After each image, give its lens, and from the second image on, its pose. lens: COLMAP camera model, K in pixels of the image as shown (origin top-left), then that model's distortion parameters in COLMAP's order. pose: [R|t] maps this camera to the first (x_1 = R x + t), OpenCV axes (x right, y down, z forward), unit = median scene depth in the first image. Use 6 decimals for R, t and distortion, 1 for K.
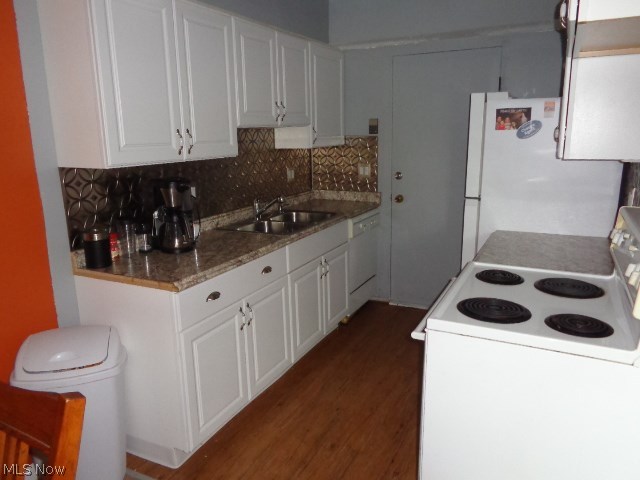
lens RADIAL K [[478.8, 0, 318.4], [0, 478.8, 240.7], [0, 0, 1]] dist [0.004674, 0.001180]
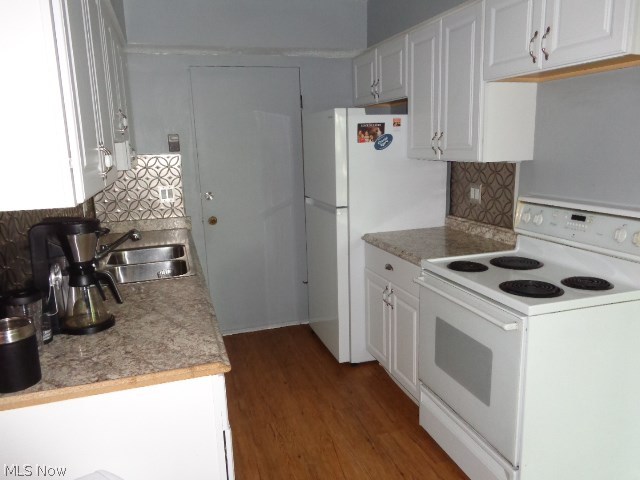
lens RADIAL K [[478.8, 0, 318.4], [0, 478.8, 240.7], [0, 0, 1]] dist [0.004674, 0.001180]
pose [[0.722875, -0.144988, 0.675596, -0.471929], [0.174908, 0.984290, 0.024088, -0.054590], [-0.668475, 0.100754, 0.736879, 0.285684]]
